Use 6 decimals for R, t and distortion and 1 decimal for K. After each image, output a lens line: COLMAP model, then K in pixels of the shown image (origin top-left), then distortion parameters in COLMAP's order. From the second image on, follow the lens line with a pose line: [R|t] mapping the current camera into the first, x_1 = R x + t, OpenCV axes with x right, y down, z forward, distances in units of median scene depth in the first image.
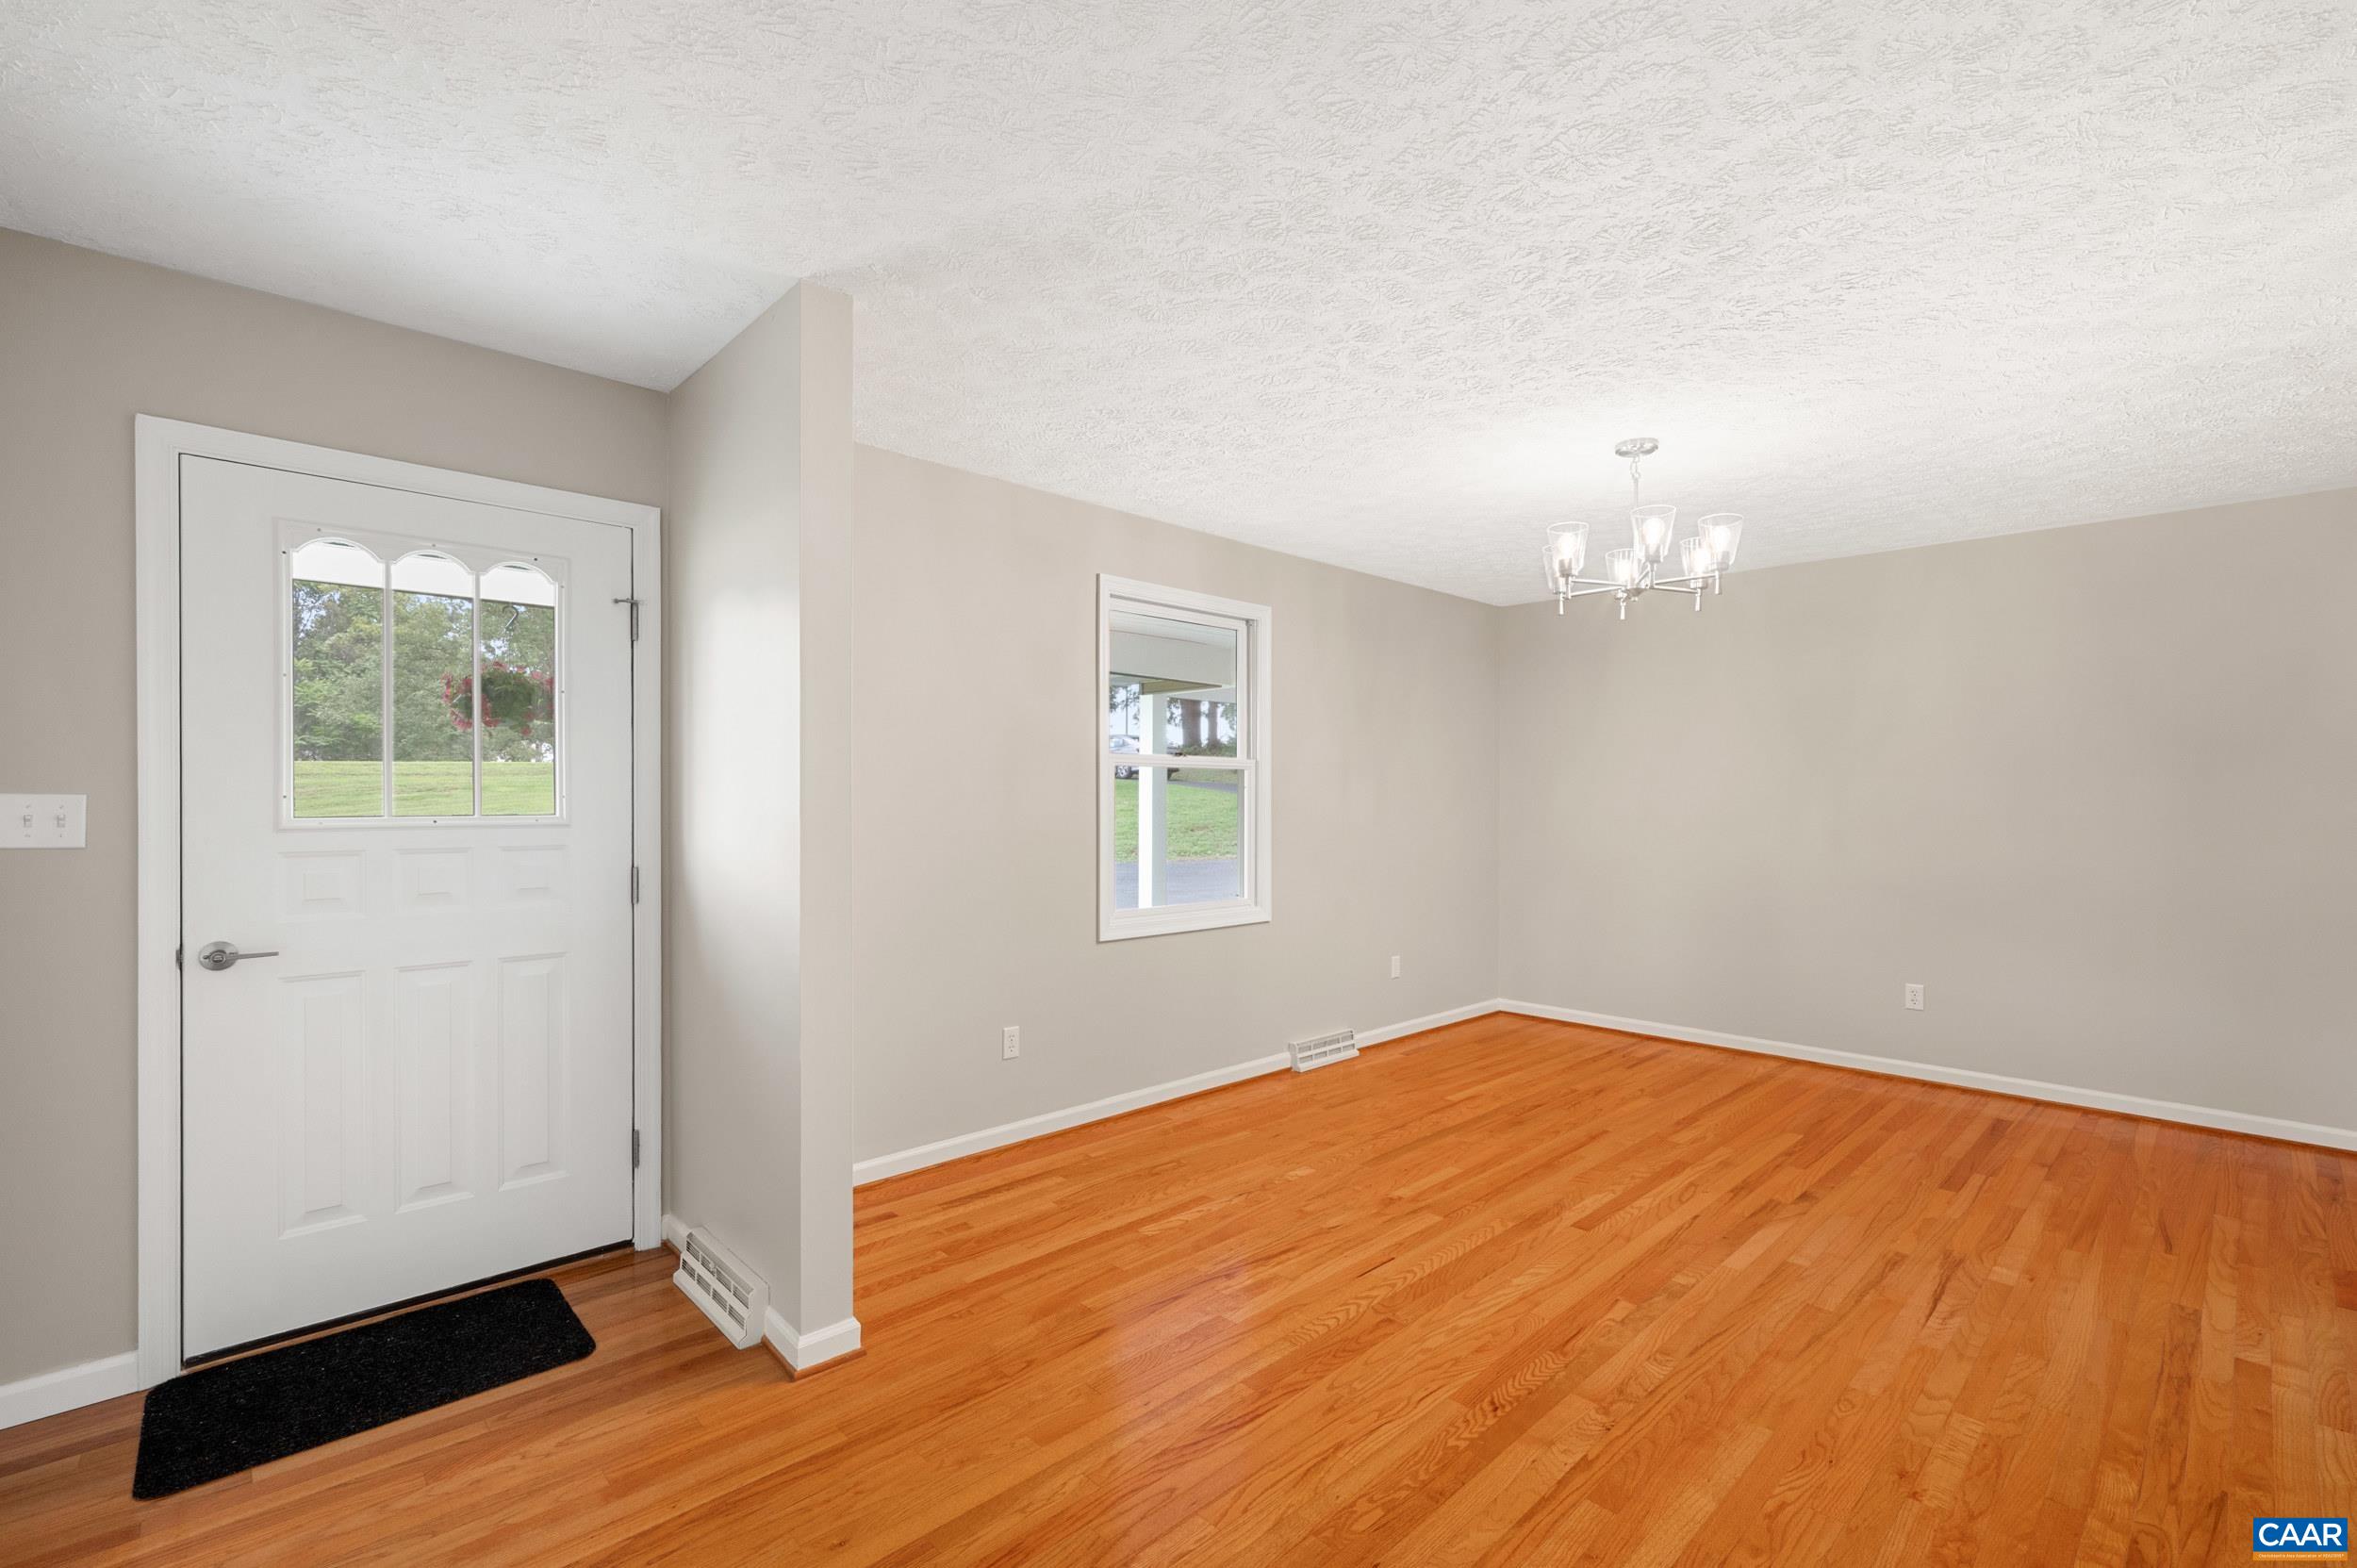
lens RADIAL K [[1009.3, 0, 1175.6], [0, 1009.3, 795.5], [0, 0, 1]] dist [-0.000742, 0.000276]
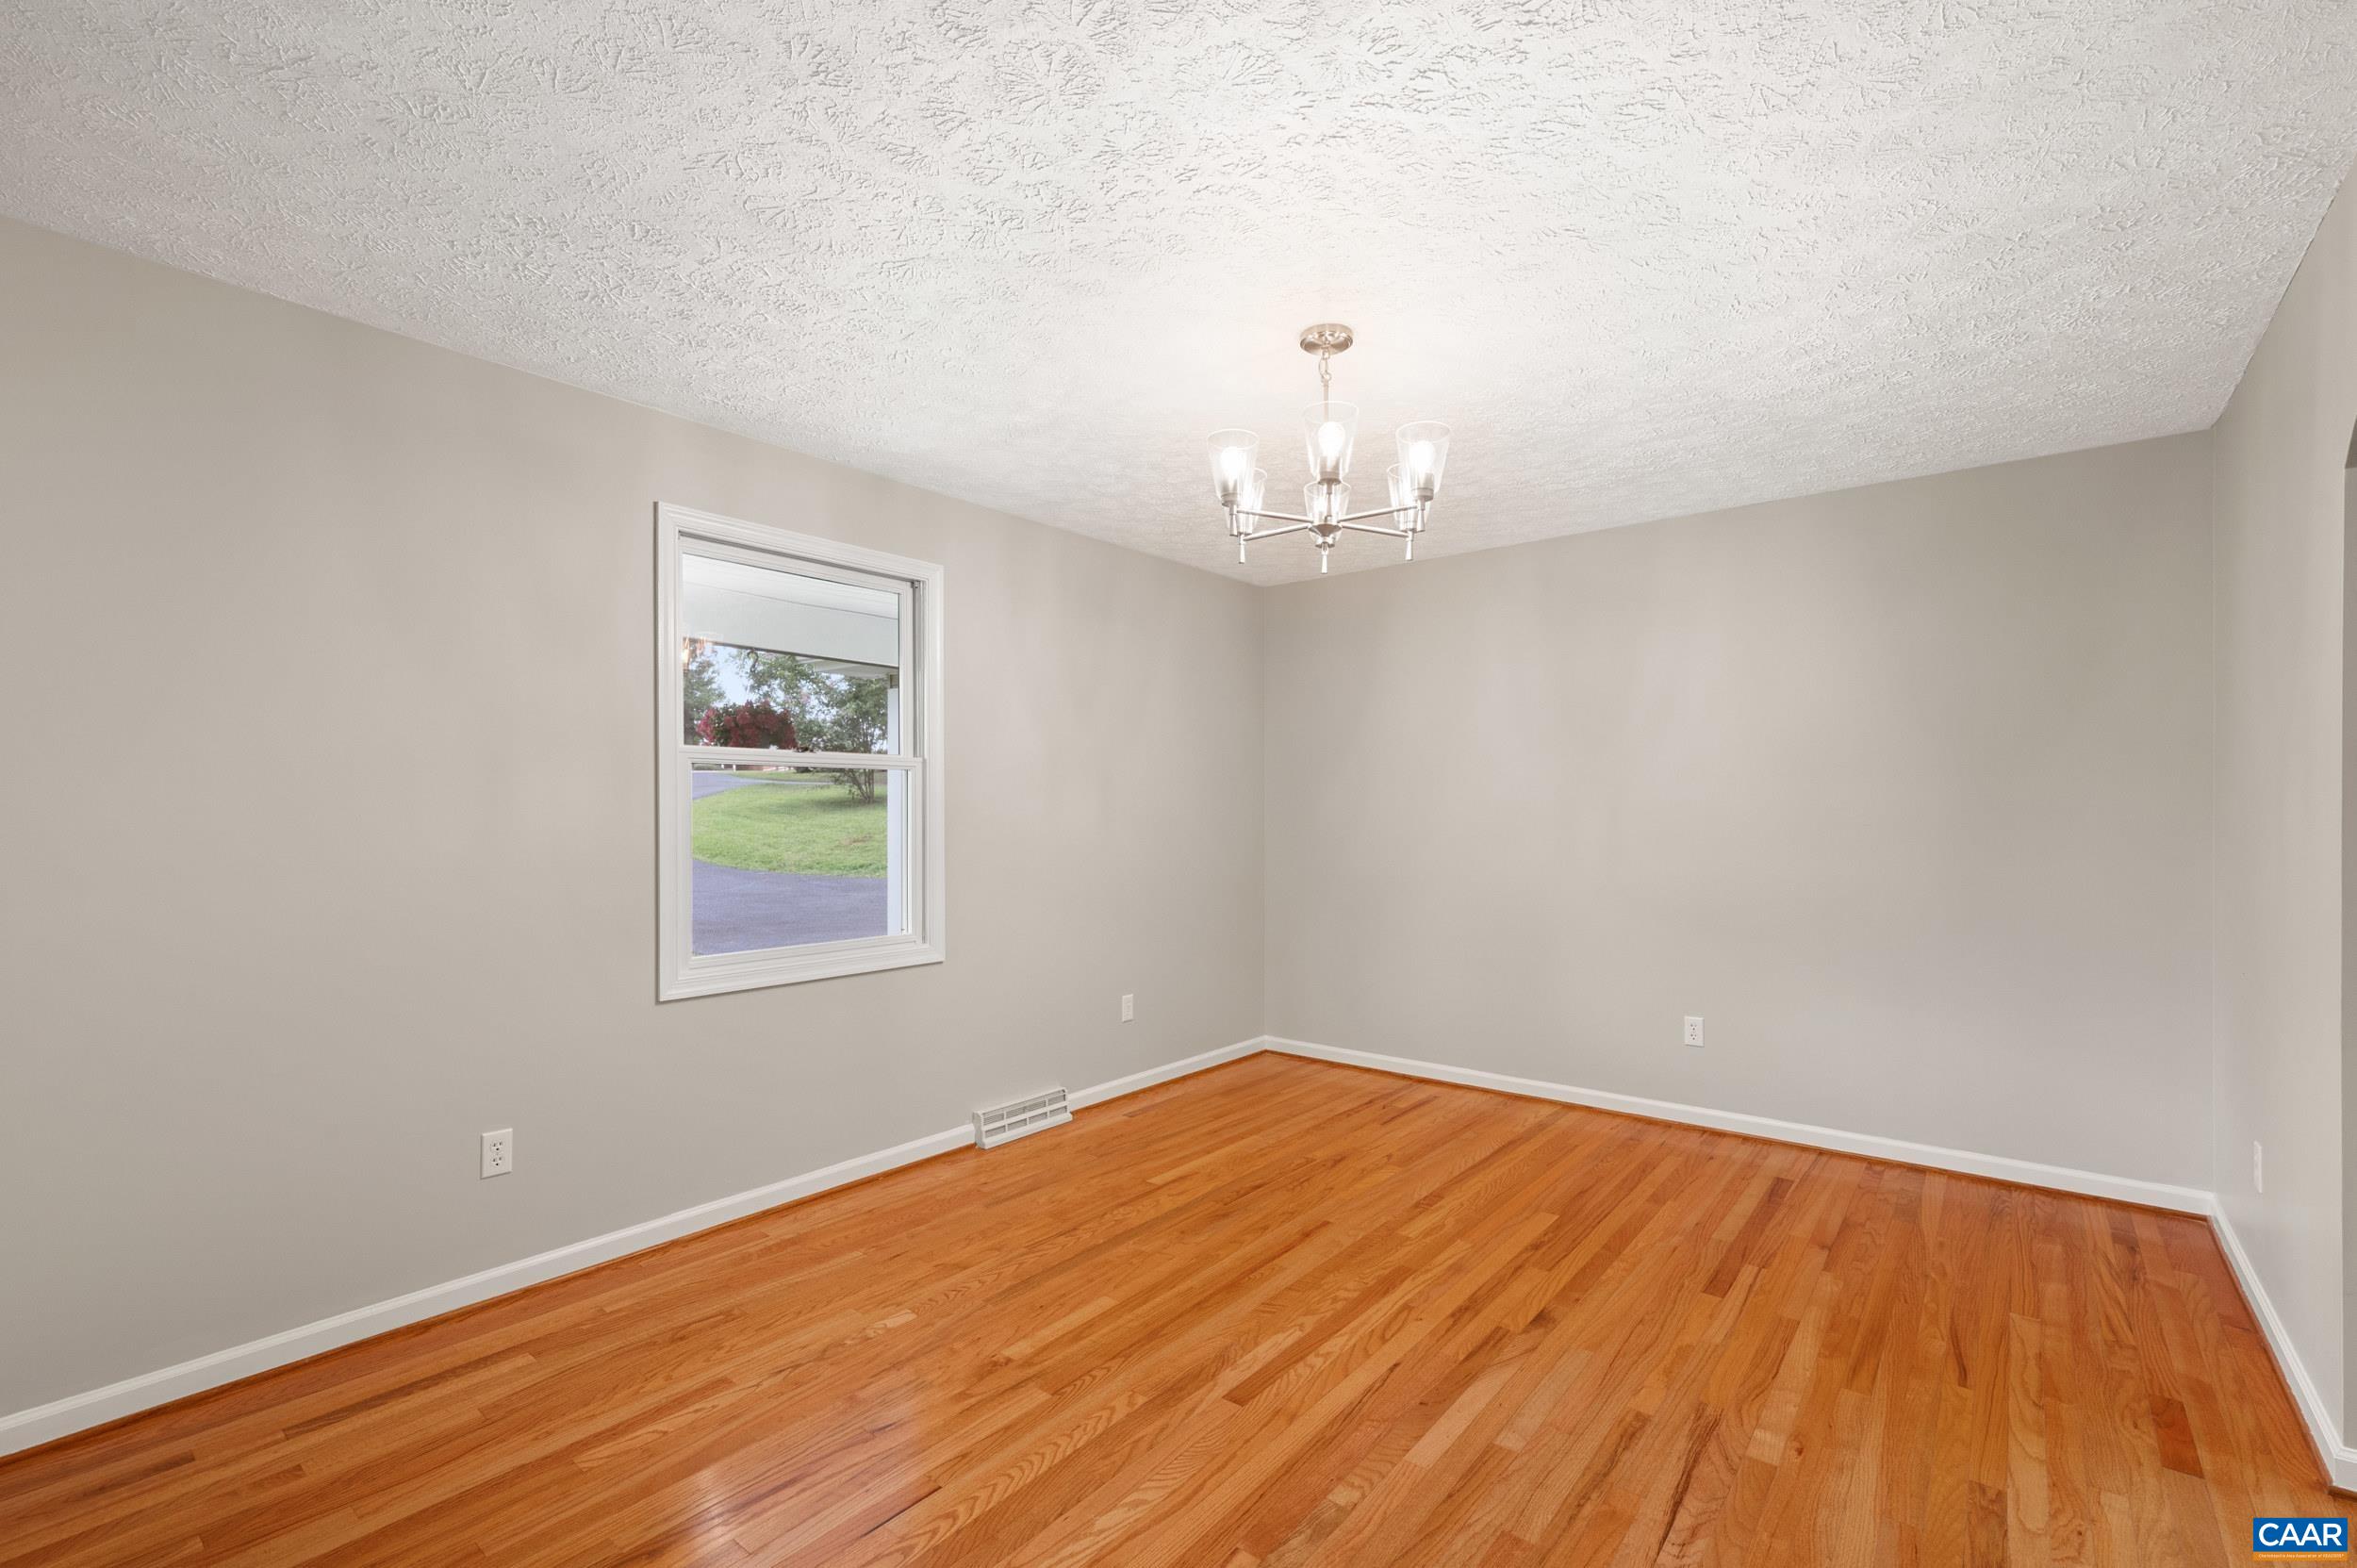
lens RADIAL K [[1014.7, 0, 1180.3], [0, 1014.7, 801.0], [0, 0, 1]] dist [0.000259, -0.000049]
pose [[0.991179, -0.002667, 0.132504, 0.210320], [0.003227, 0.999987, -0.004016, 0.002873], [-0.132491, 0.004408, 0.991174, 0.224106]]
